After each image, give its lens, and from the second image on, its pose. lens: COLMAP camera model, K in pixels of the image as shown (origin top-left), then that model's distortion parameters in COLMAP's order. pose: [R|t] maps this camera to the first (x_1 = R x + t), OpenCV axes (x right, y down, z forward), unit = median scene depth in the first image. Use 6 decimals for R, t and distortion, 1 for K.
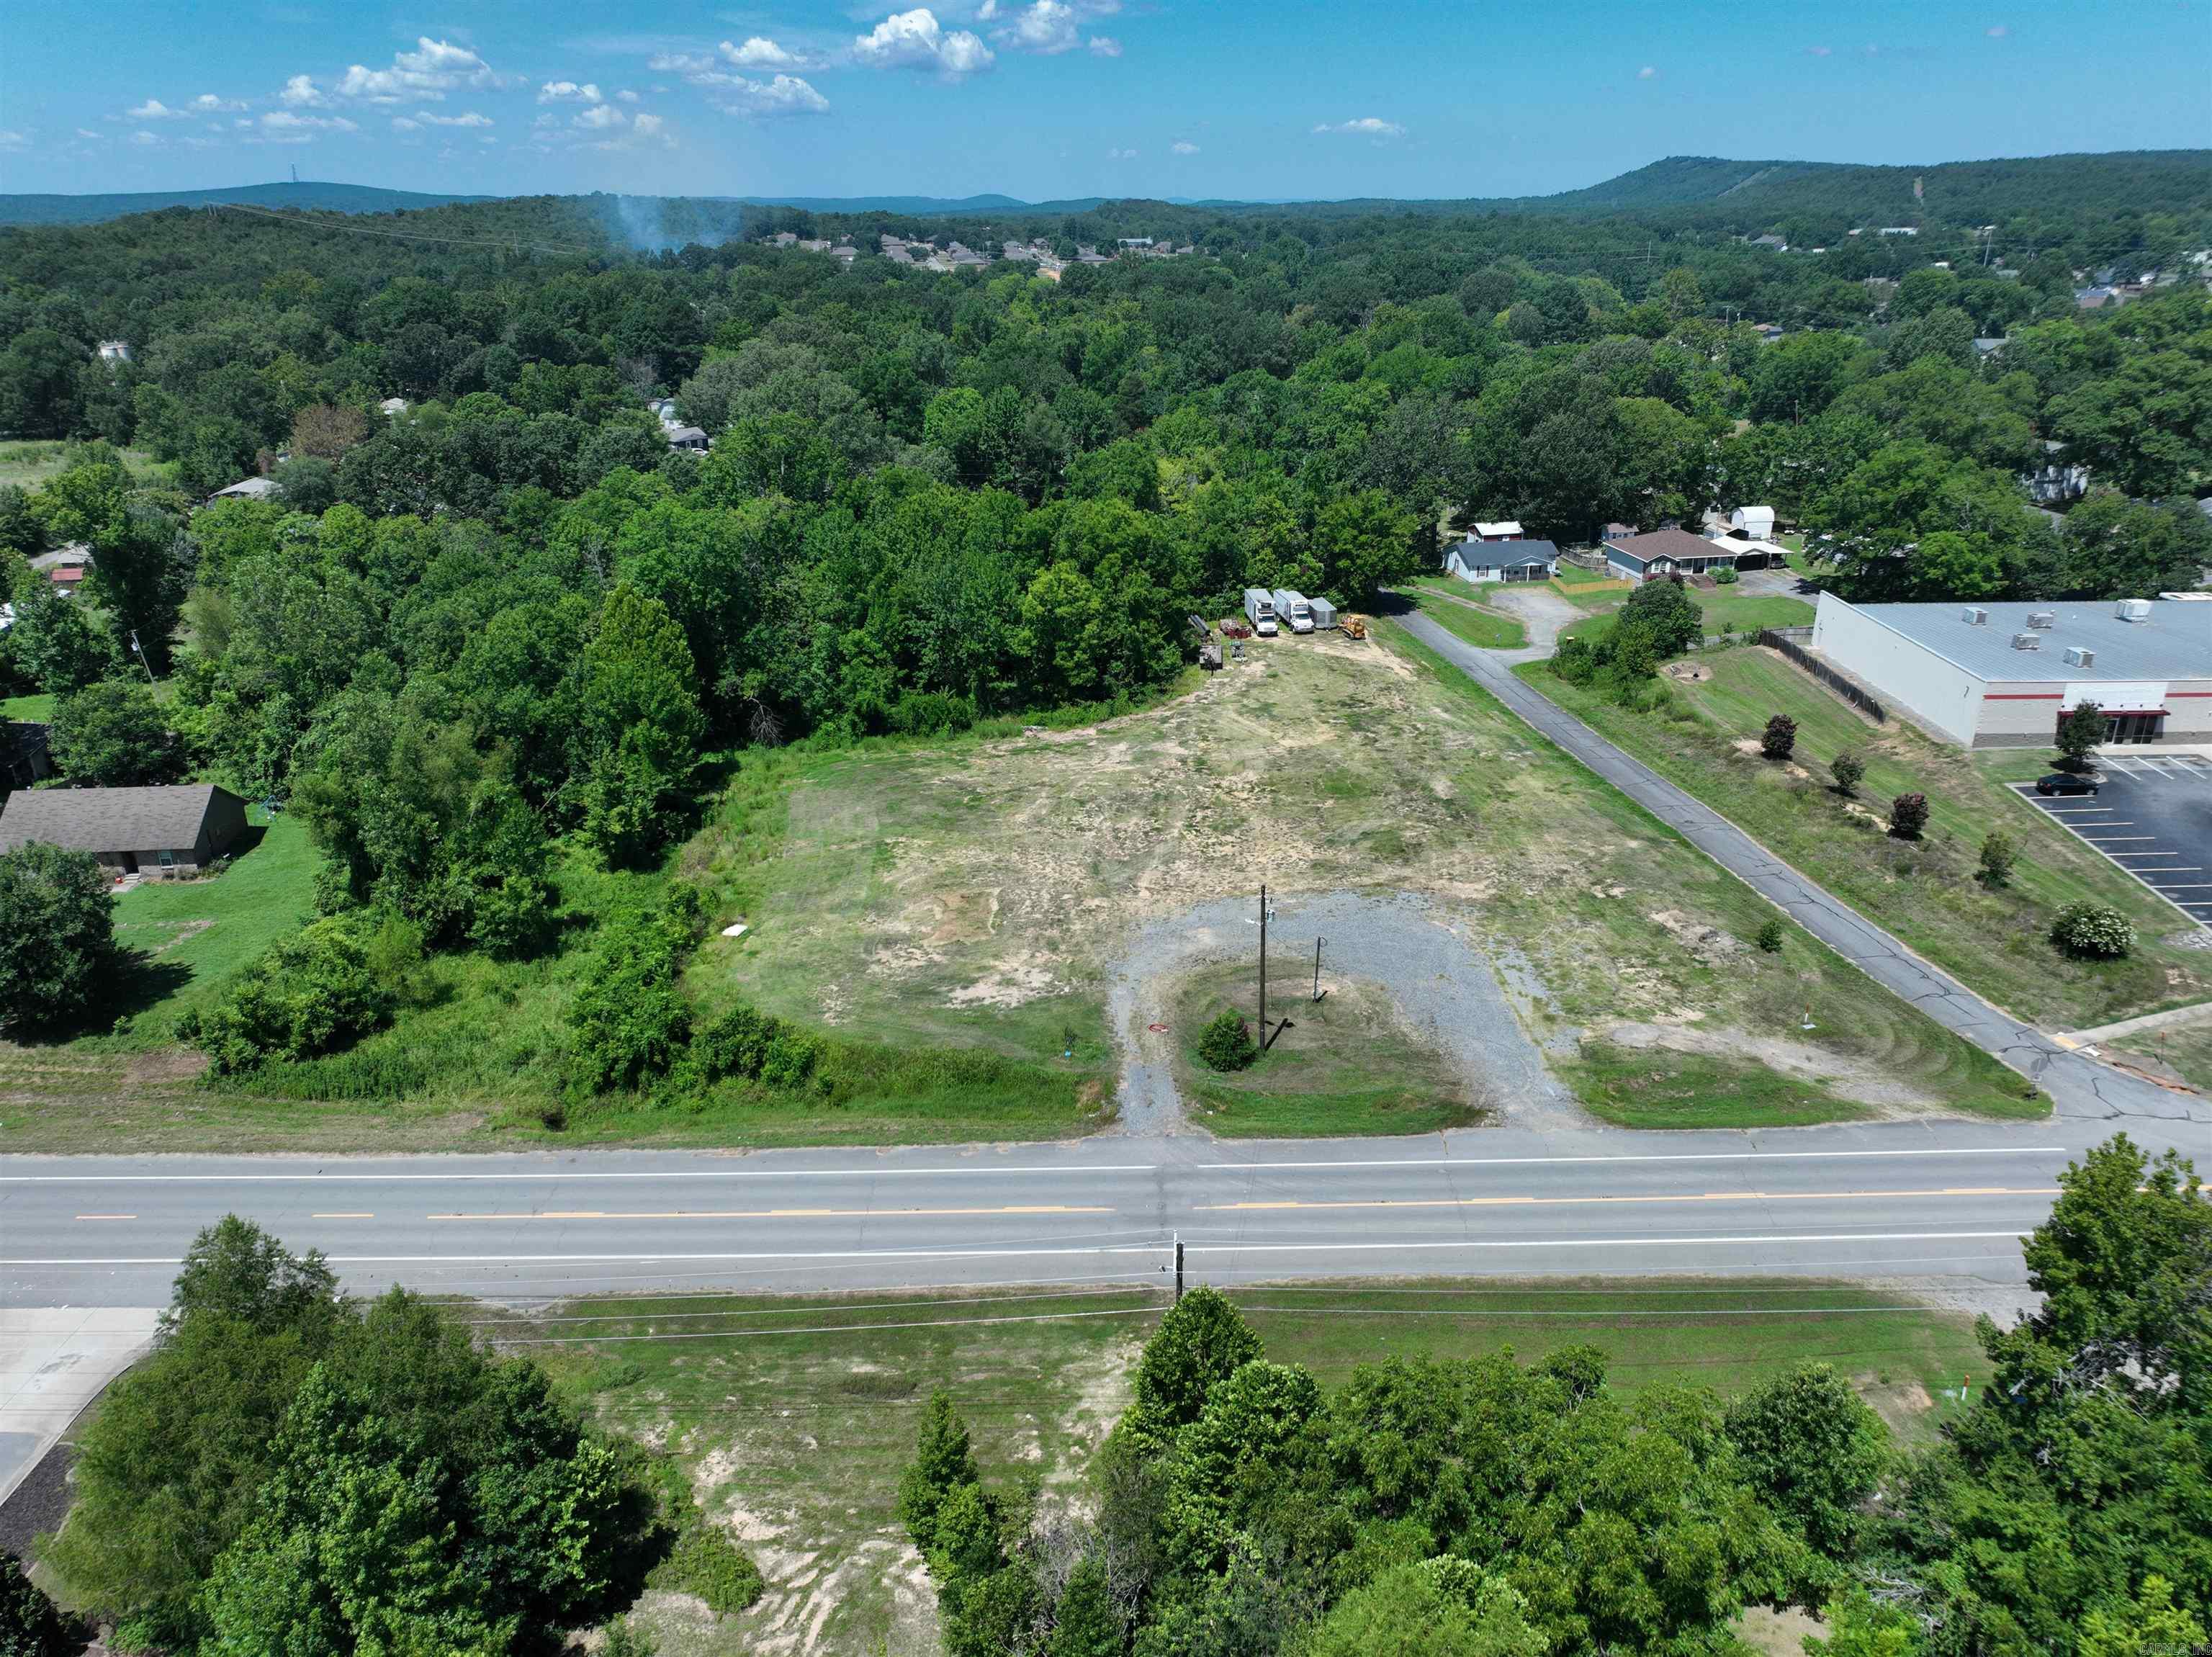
lens RADIAL K [[1532.4, 0, 1114.5], [0, 1532.4, 827.6], [0, 0, 1]] dist [0.007130, 0.009384]
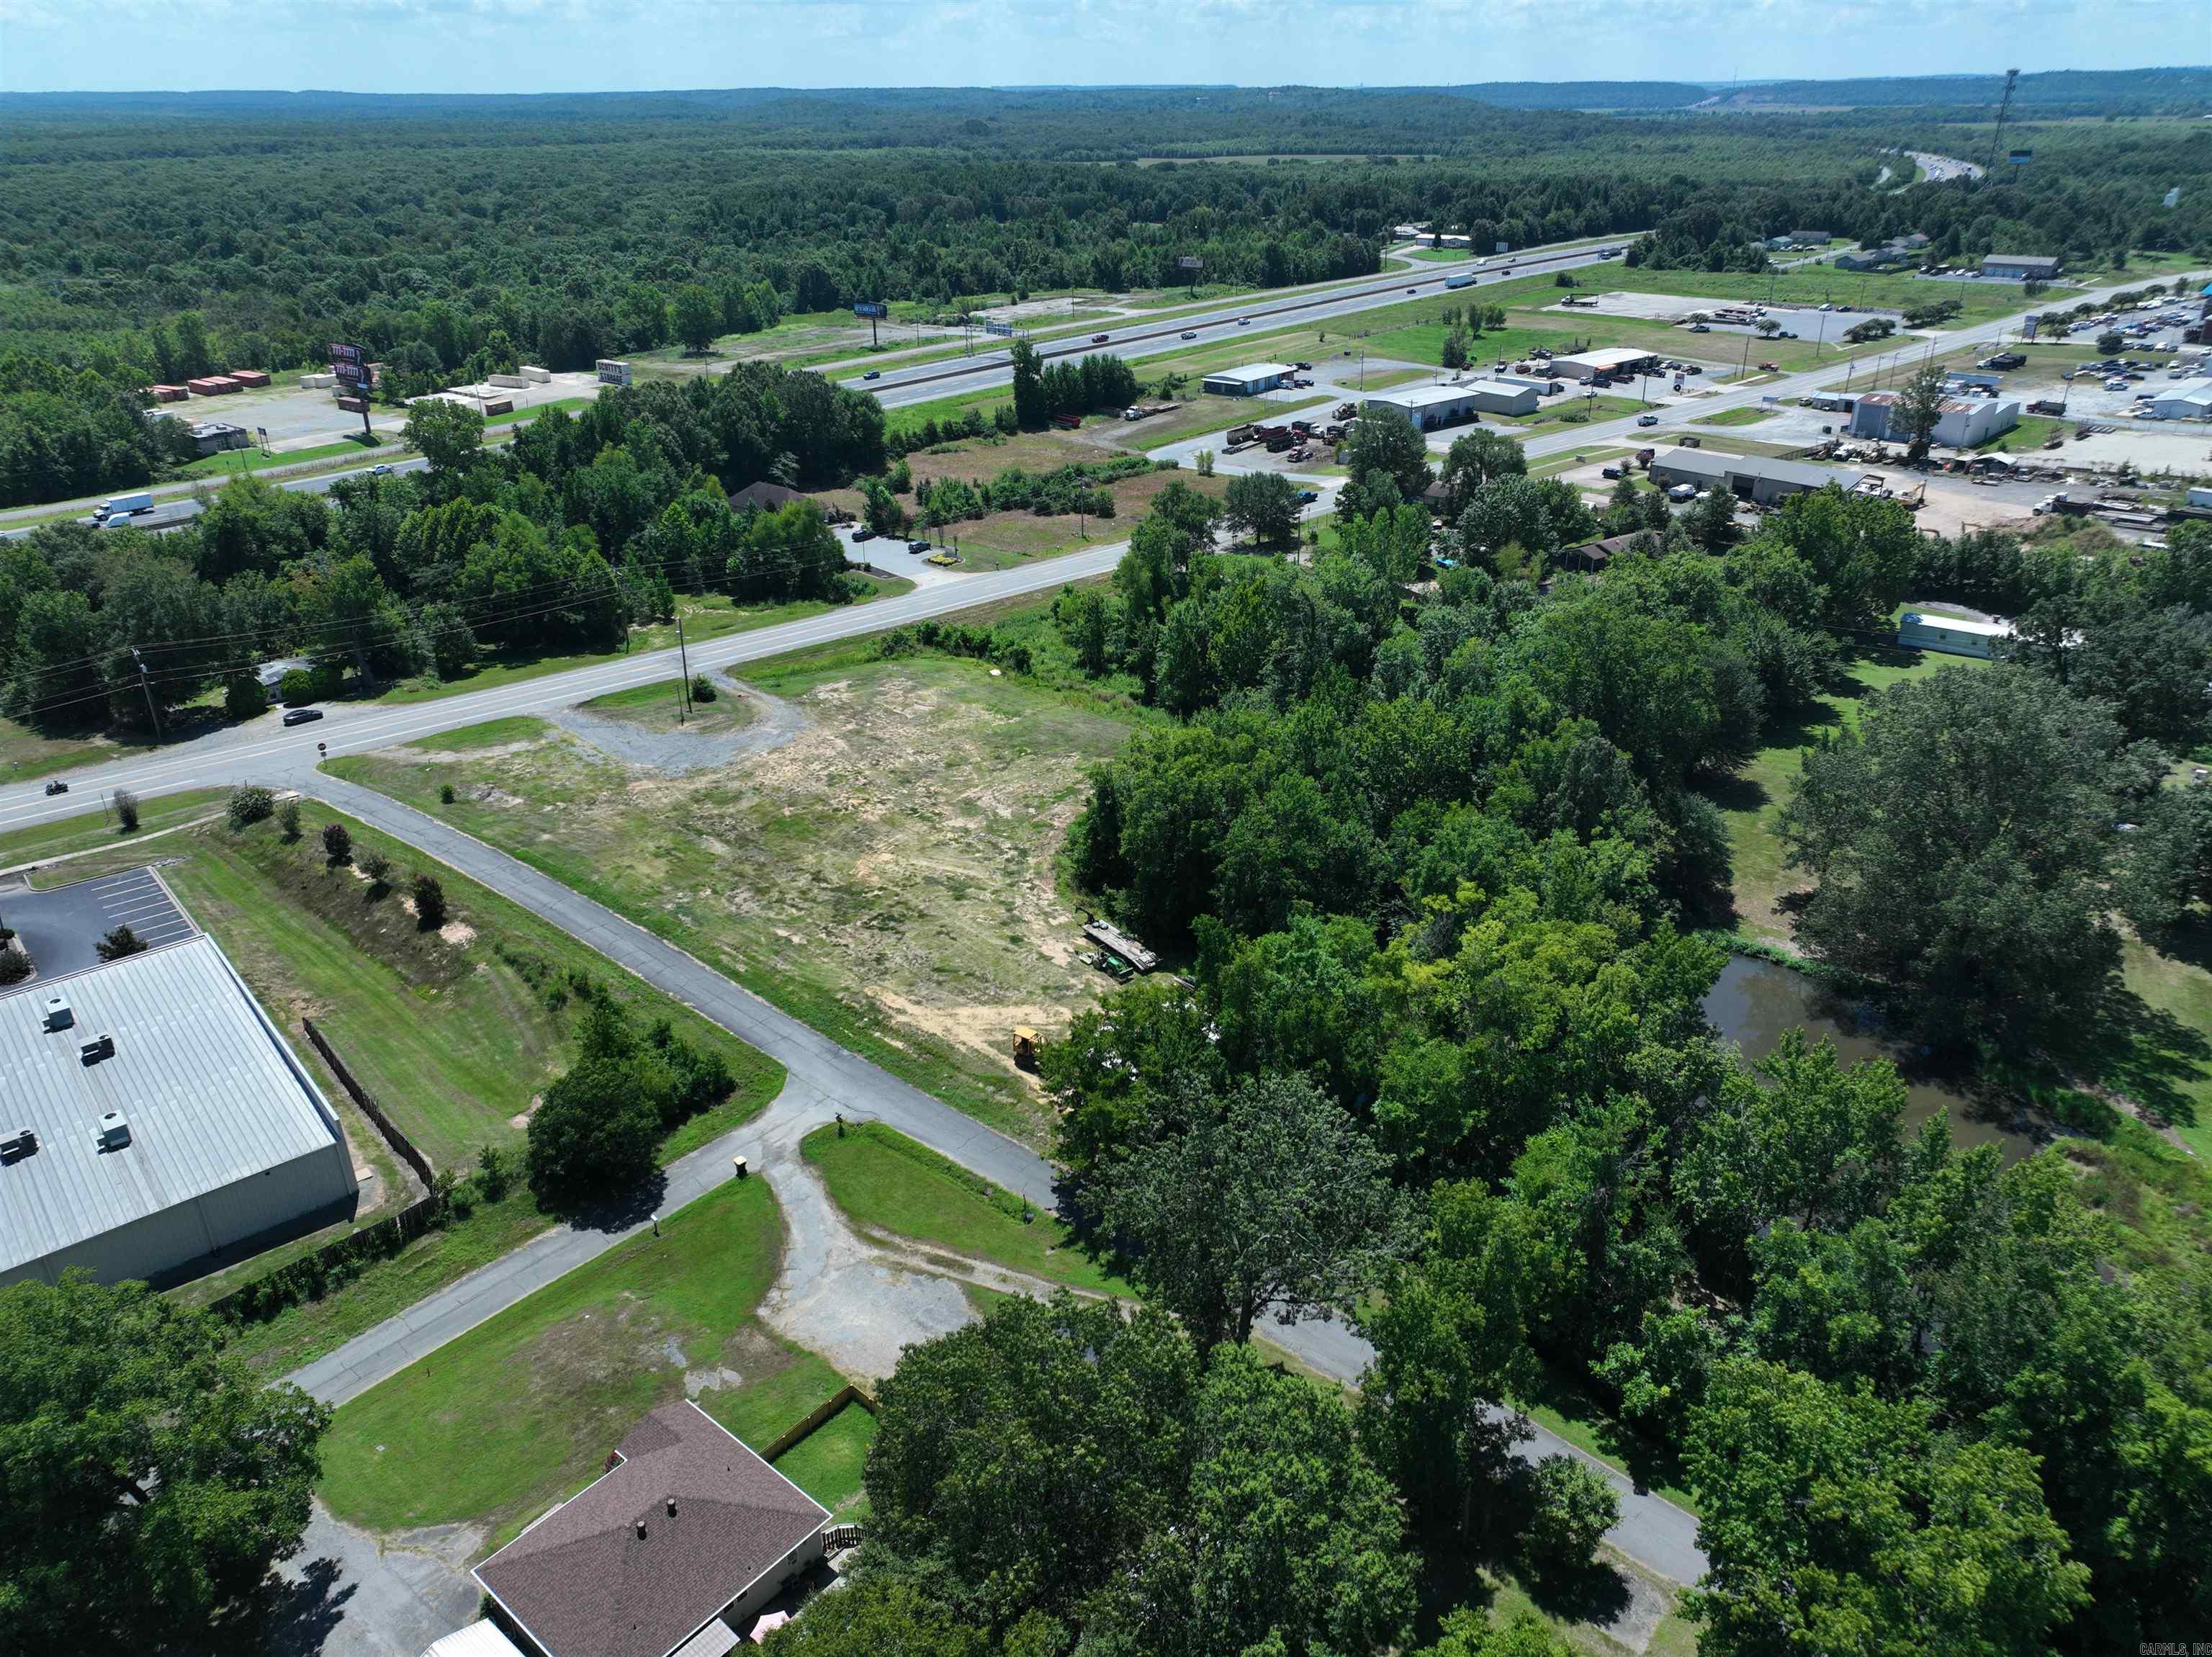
lens RADIAL K [[1532.4, 0, 1114.5], [0, 1532.4, 827.6], [0, 0, 1]] dist [0.007130, 0.009384]
pose [[-0.747150, 0.309666, -0.588110, 0.646209], [-0.223620, 0.716135, 0.661169, -0.852474], [0.625908, 0.625505, -0.465813, 1.657734]]
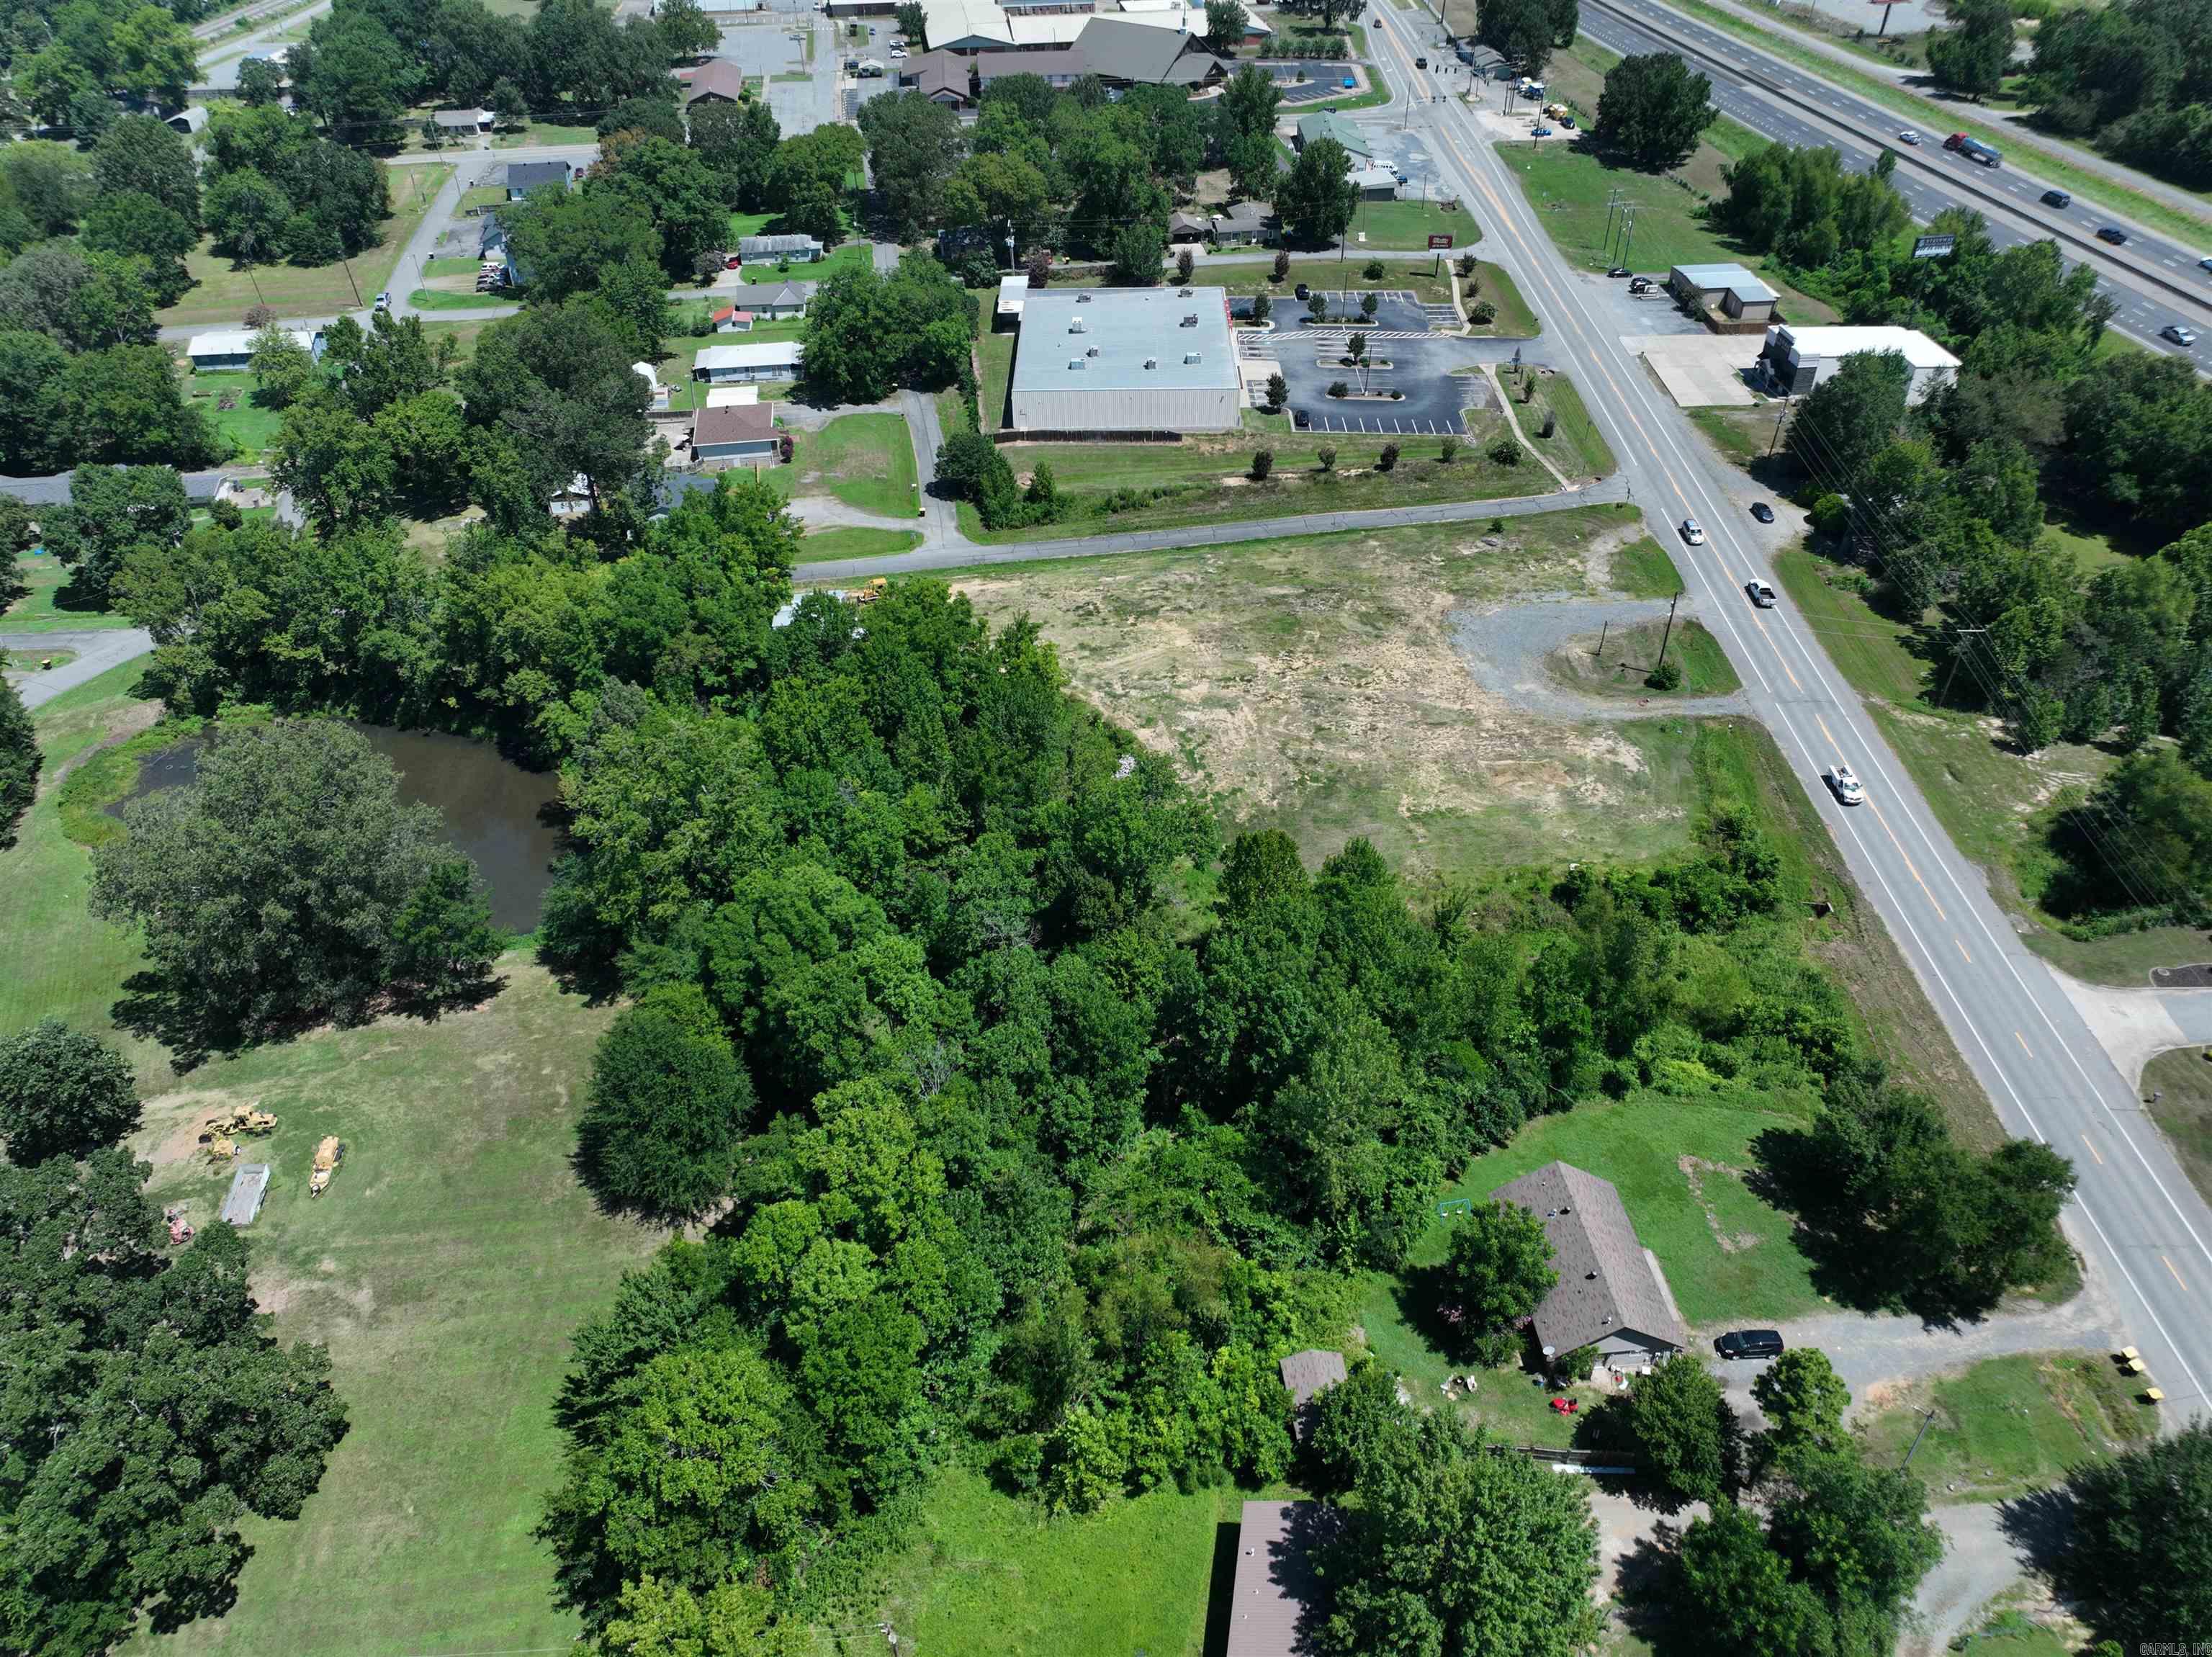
lens RADIAL K [[1532.4, 0, 1114.5], [0, 1532.4, 827.6], [0, 0, 1]] dist [0.007130, 0.009384]
pose [[-0.015517, -0.605072, 0.796019, -1.055215], [0.376072, 0.734126, 0.565357, -0.723029], [-0.926460, 0.308134, 0.216159, 0.855801]]
